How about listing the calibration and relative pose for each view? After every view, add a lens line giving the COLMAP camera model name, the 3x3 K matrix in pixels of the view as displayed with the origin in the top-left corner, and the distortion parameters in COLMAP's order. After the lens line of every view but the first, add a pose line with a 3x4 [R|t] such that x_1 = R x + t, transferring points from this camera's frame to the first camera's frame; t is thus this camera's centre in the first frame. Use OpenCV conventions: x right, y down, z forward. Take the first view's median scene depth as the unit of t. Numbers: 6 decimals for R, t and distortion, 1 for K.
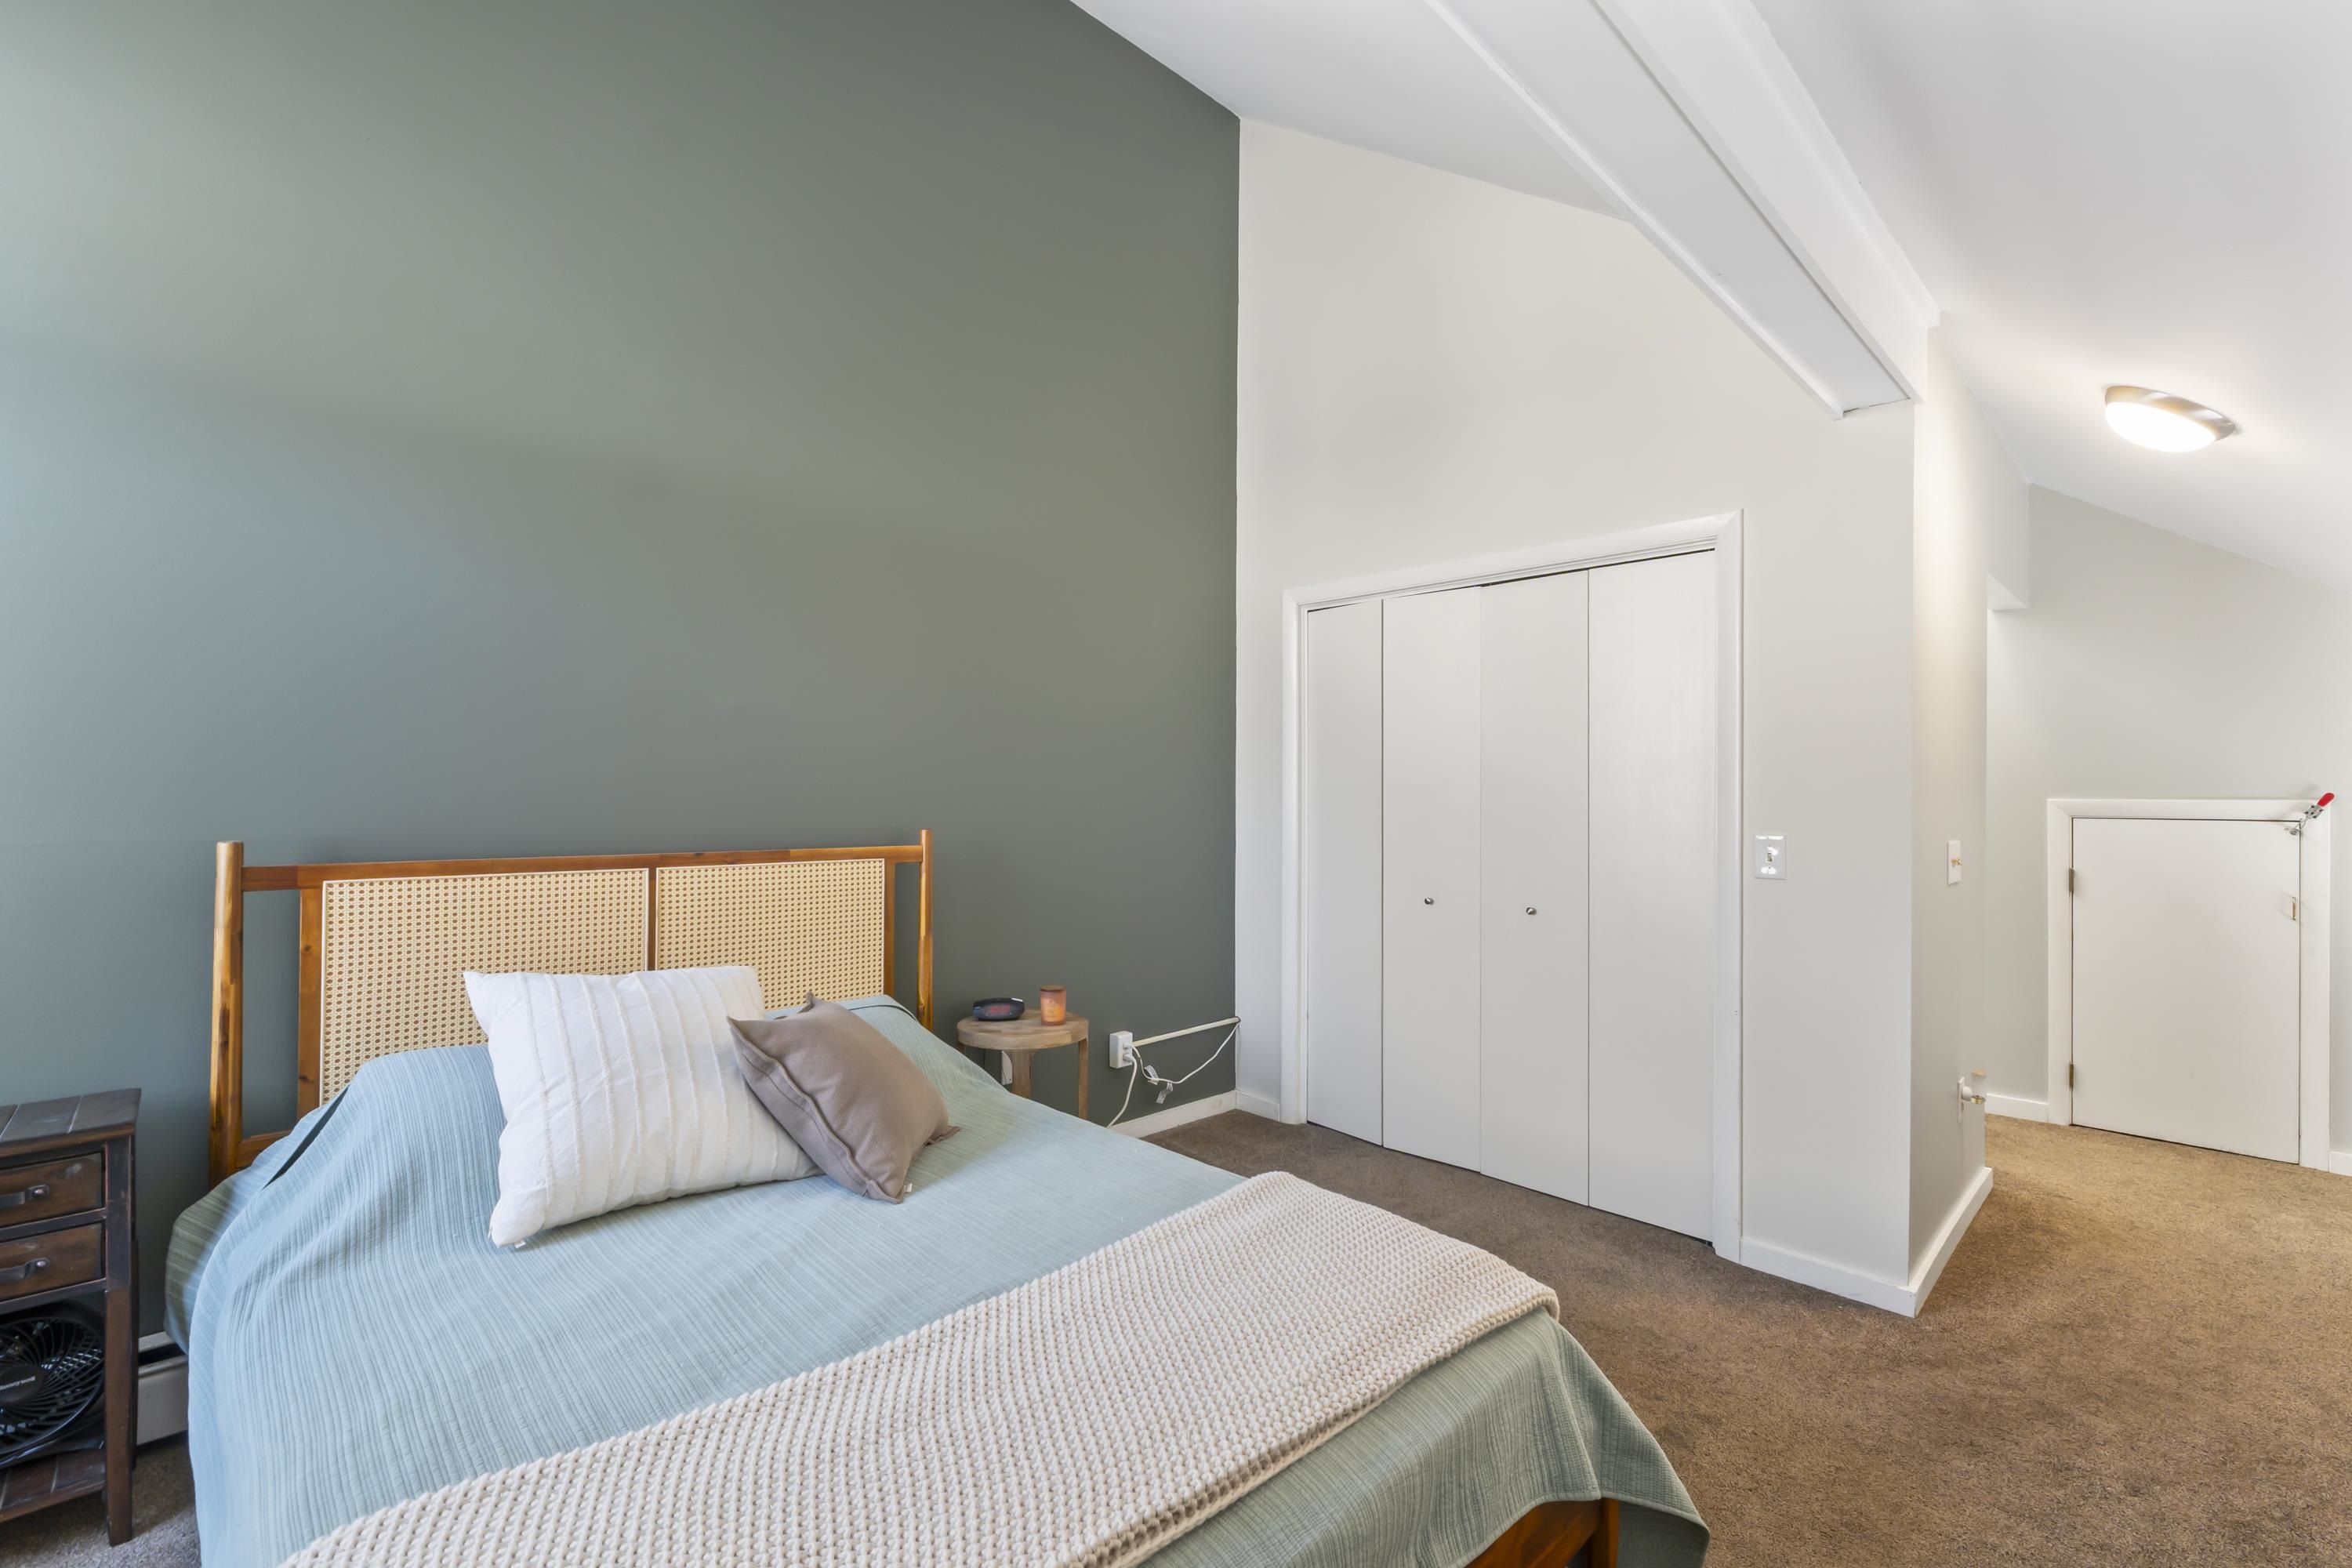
lens RADIAL K [[1002.9, 0, 1176.0], [0, 1002.9, 784.0], [0, 0, 1]] dist [-0.000772, -0.000074]
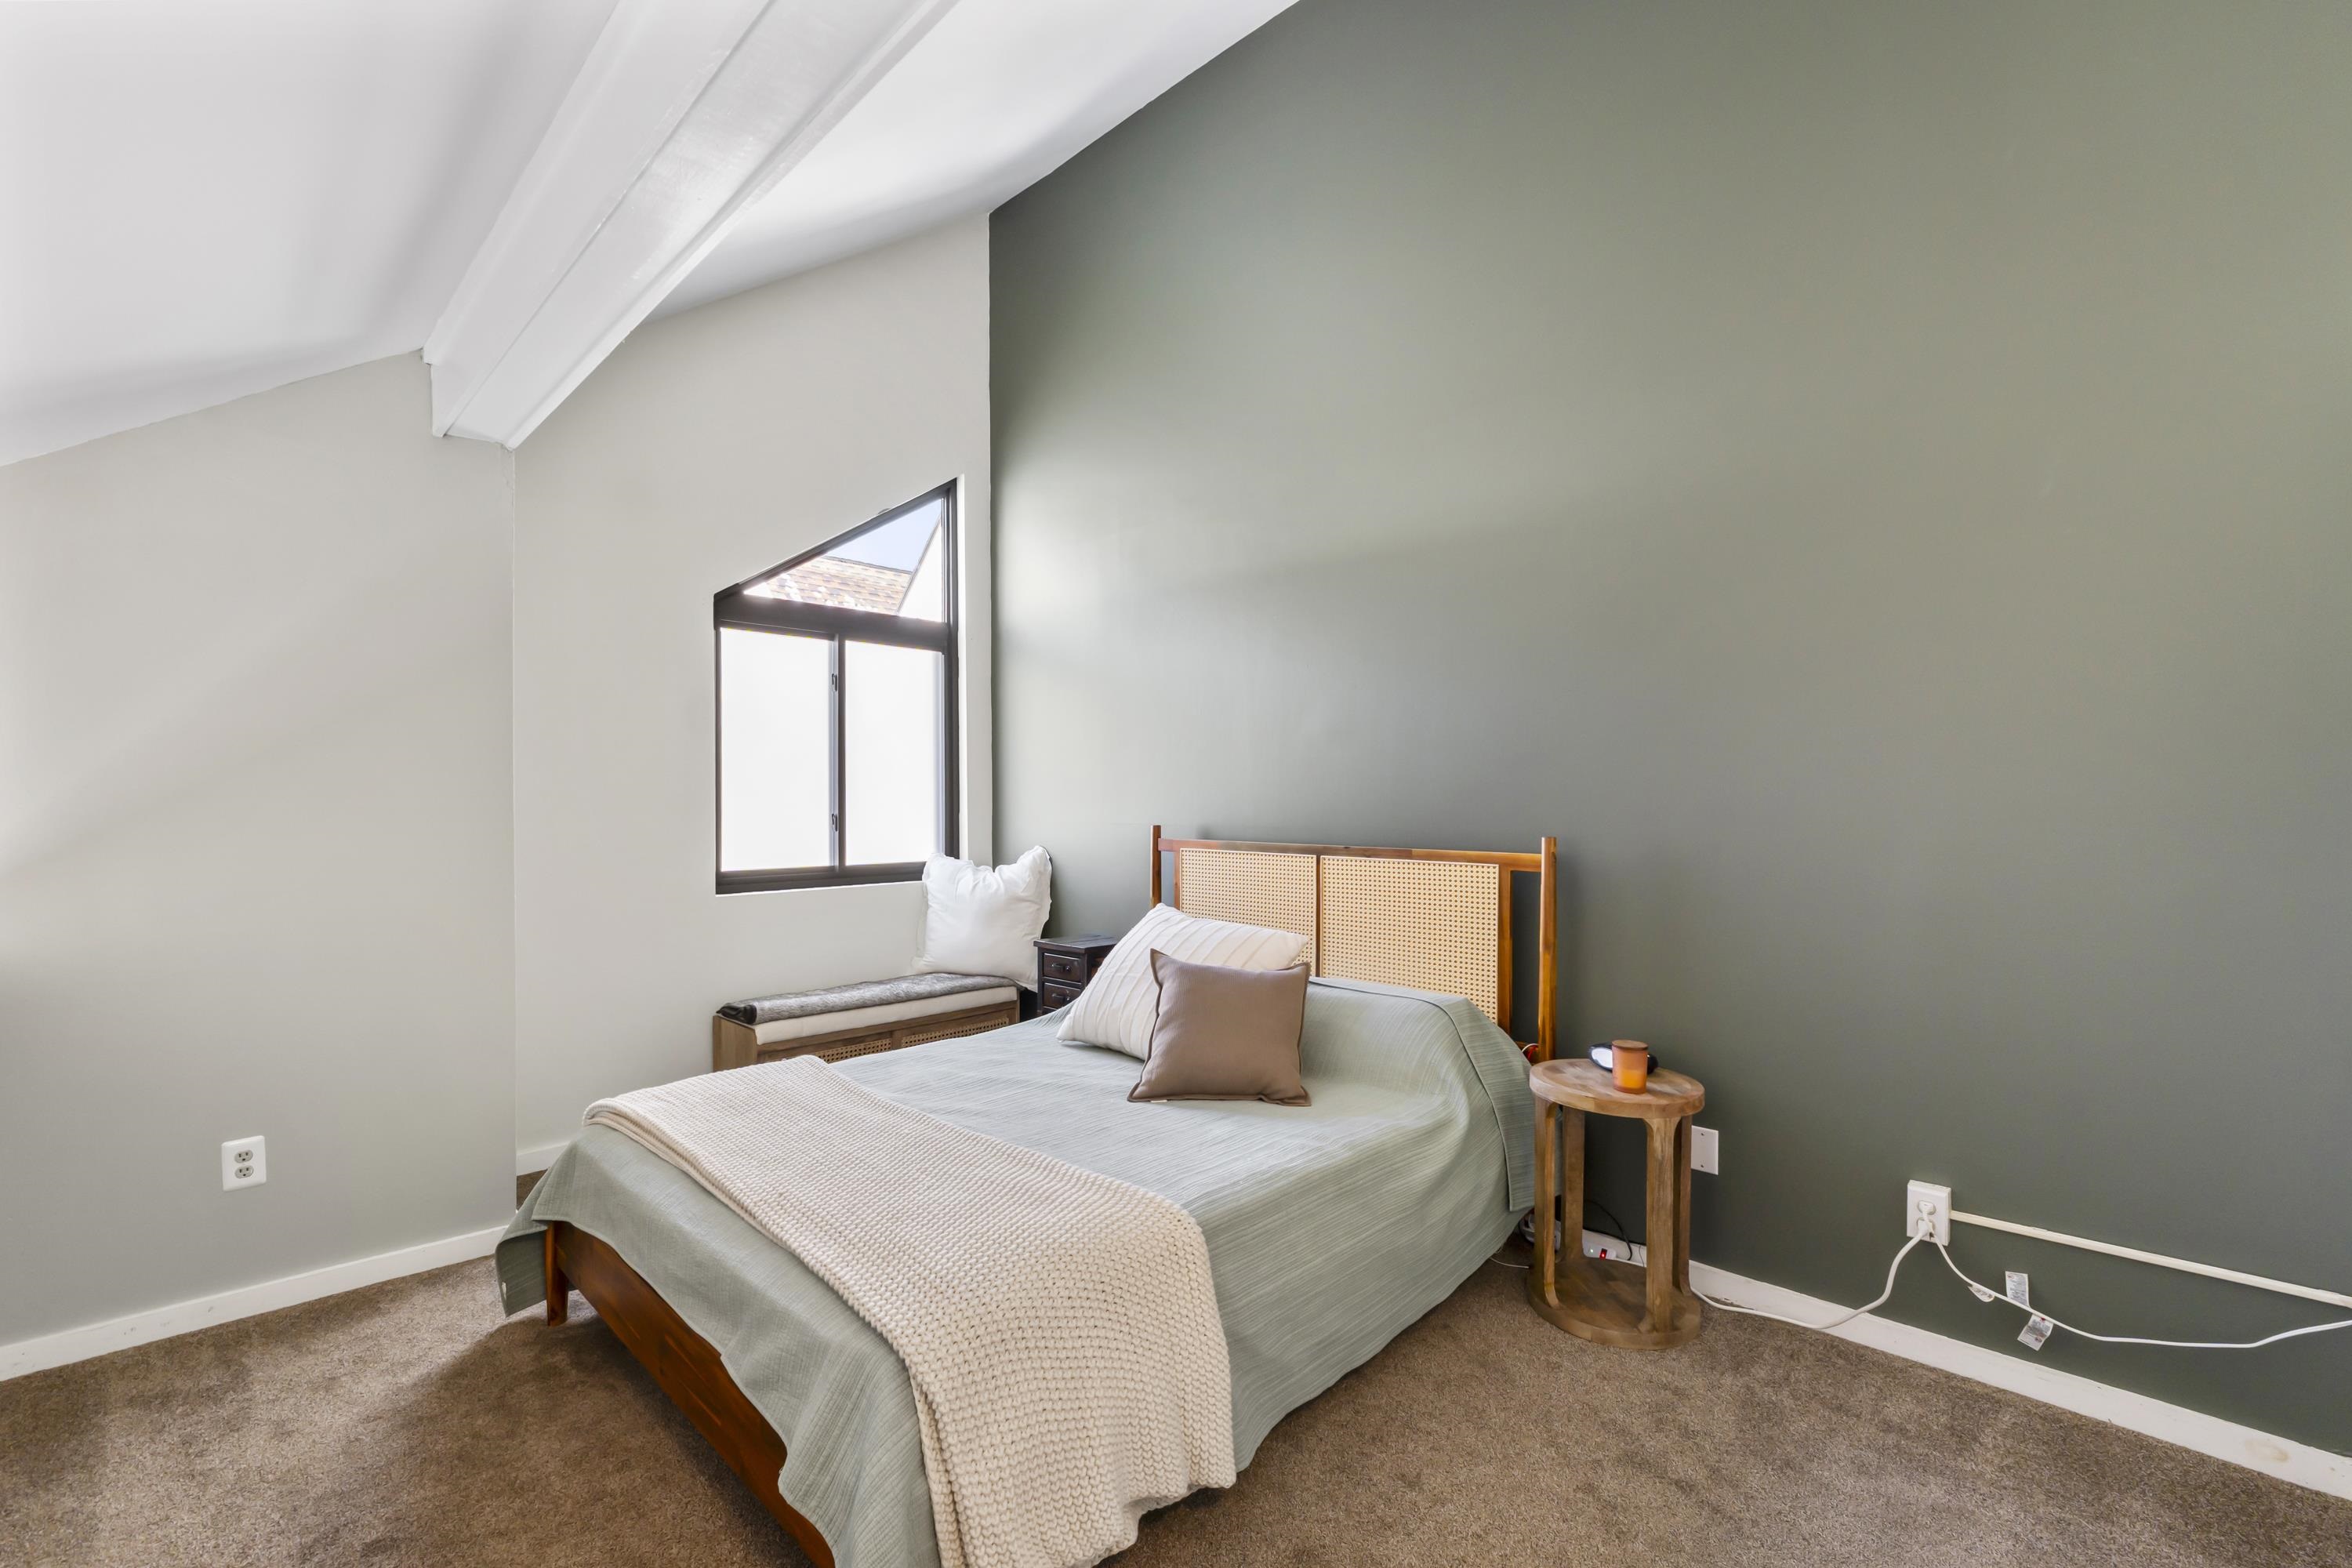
lens RADIAL K [[1008.0, 0, 1164.3], [0, 1008.0, 791.9], [0, 0, 1]] dist [-0.002858, 0.000017]
pose [[0.026333, -0.009323, -0.999610, 0.744725], [0.012906, 0.999876, -0.008985, 0.008073], [0.999570, -0.012664, 0.026450, 0.697918]]
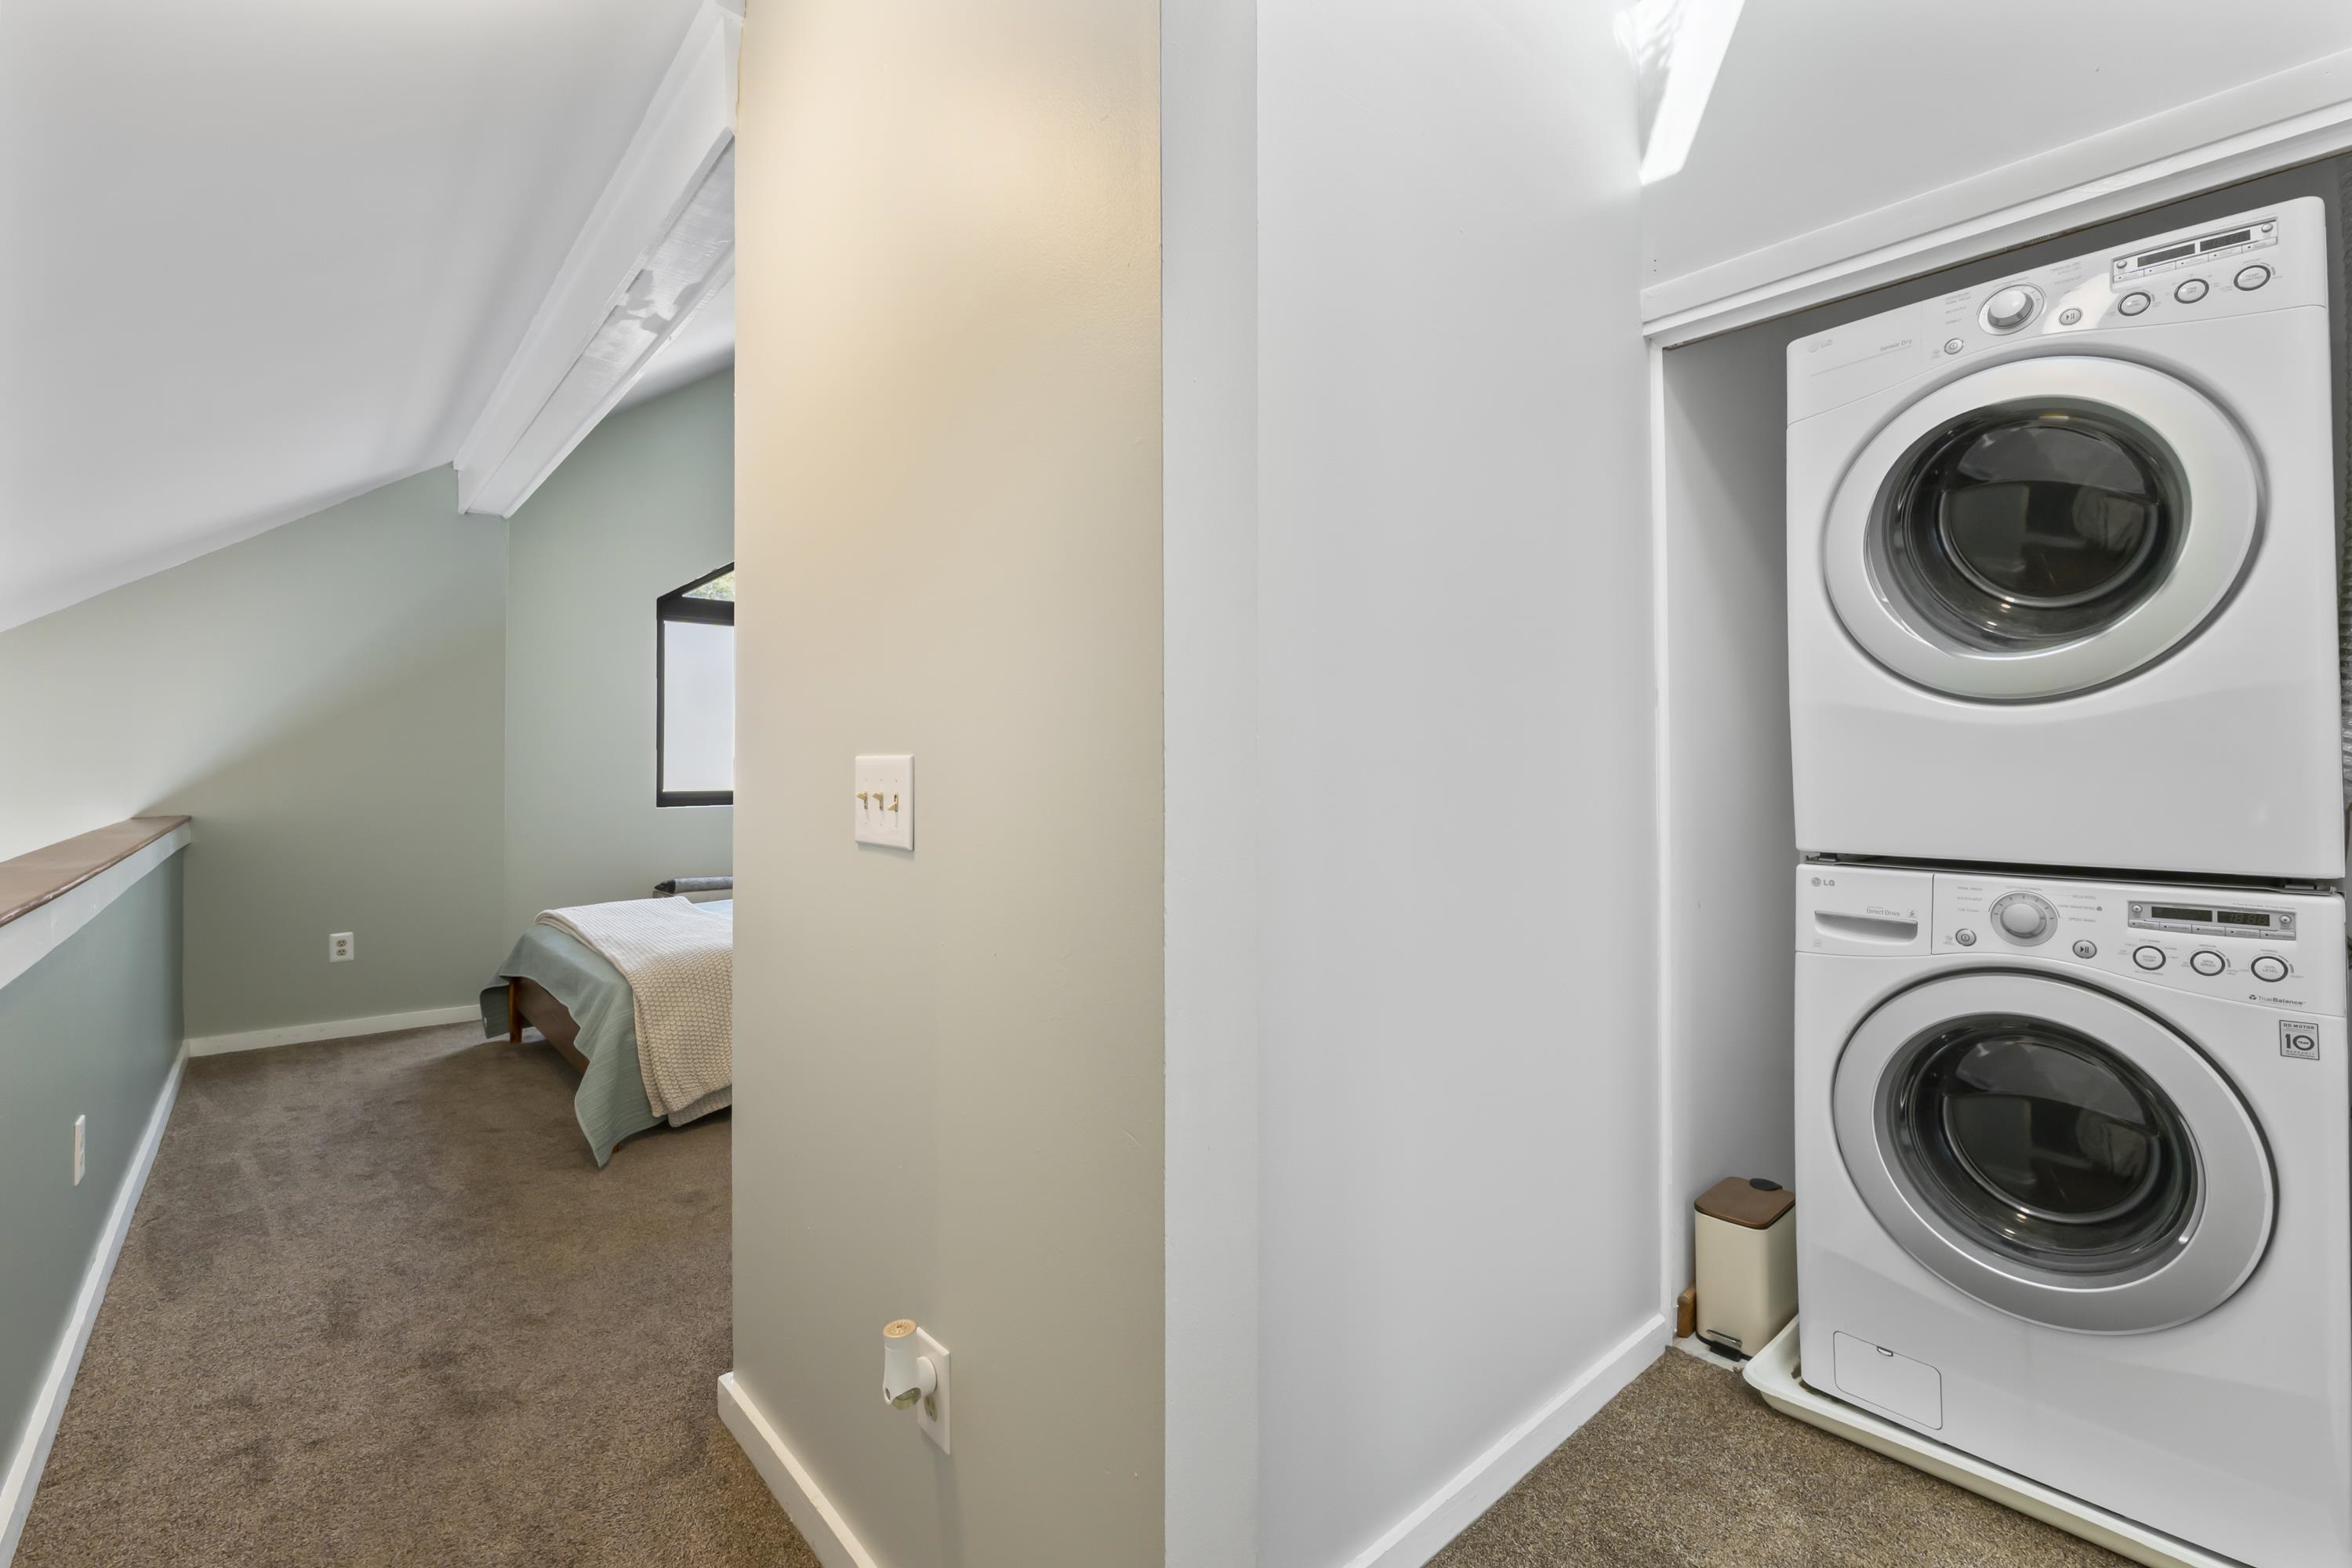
lens RADIAL K [[1022.3, 0, 1174.0], [0, 1022.3, 733.9], [0, 0, 1]] dist [-0.002244, -0.000340]
pose [[-0.037134, -0.030489, -0.998845, 1.325029], [0.010991, 0.999462, -0.030916, 0.059122], [0.999250, -0.012127, -0.036779, 1.212506]]
